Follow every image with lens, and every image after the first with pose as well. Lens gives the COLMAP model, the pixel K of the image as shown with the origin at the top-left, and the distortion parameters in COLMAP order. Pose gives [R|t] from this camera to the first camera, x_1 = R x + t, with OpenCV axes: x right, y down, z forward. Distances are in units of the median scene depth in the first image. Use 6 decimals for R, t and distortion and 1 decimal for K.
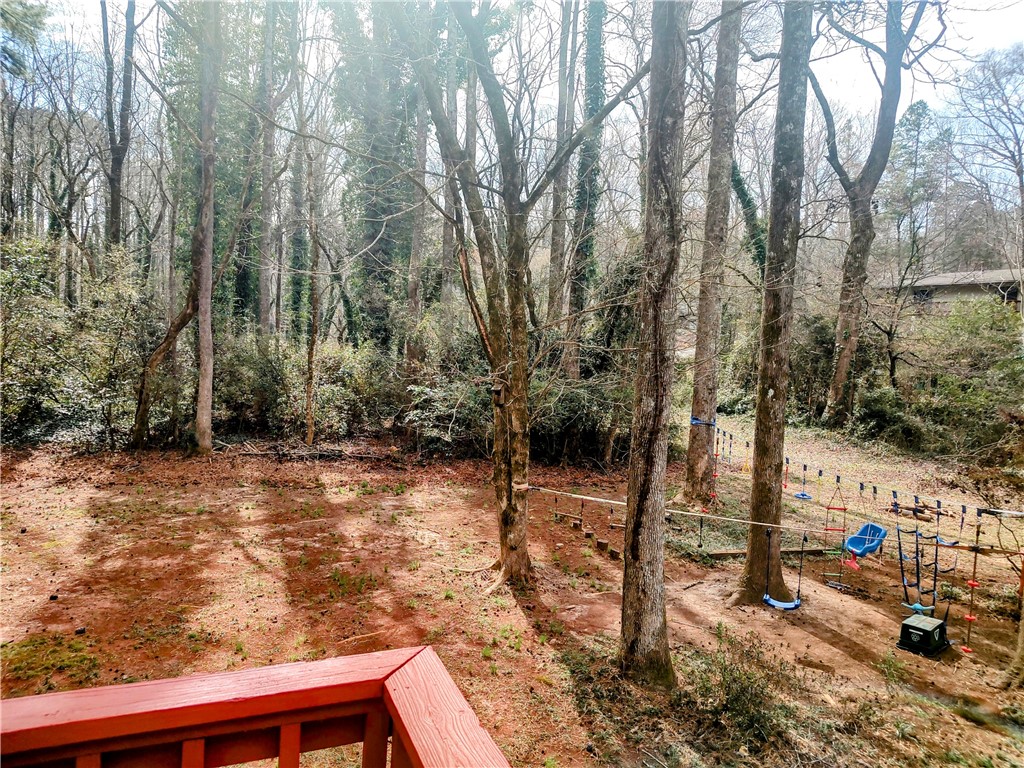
lens RADIAL K [[736.4, 0, 511.9], [0, 736.4, 385.0], [0, 0, 1]] dist [0.023601, -0.031134]
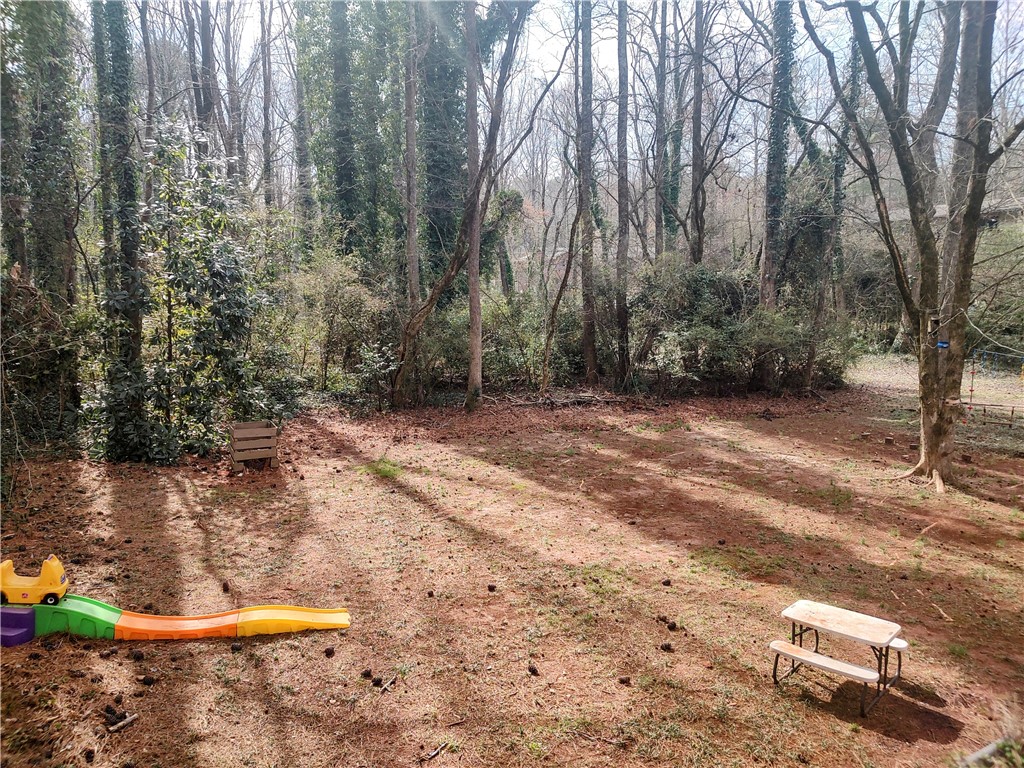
lens RADIAL K [[736.4, 0, 512.2], [0, 736.4, 383.0], [0, 0, 1]] dist [0.023601, -0.031134]
pose [[0.992223, -0.067823, 0.104372, -0.719524], [0.061381, 0.996077, 0.063742, -0.009045], [-0.108285, -0.056840, 0.992494, -0.077242]]
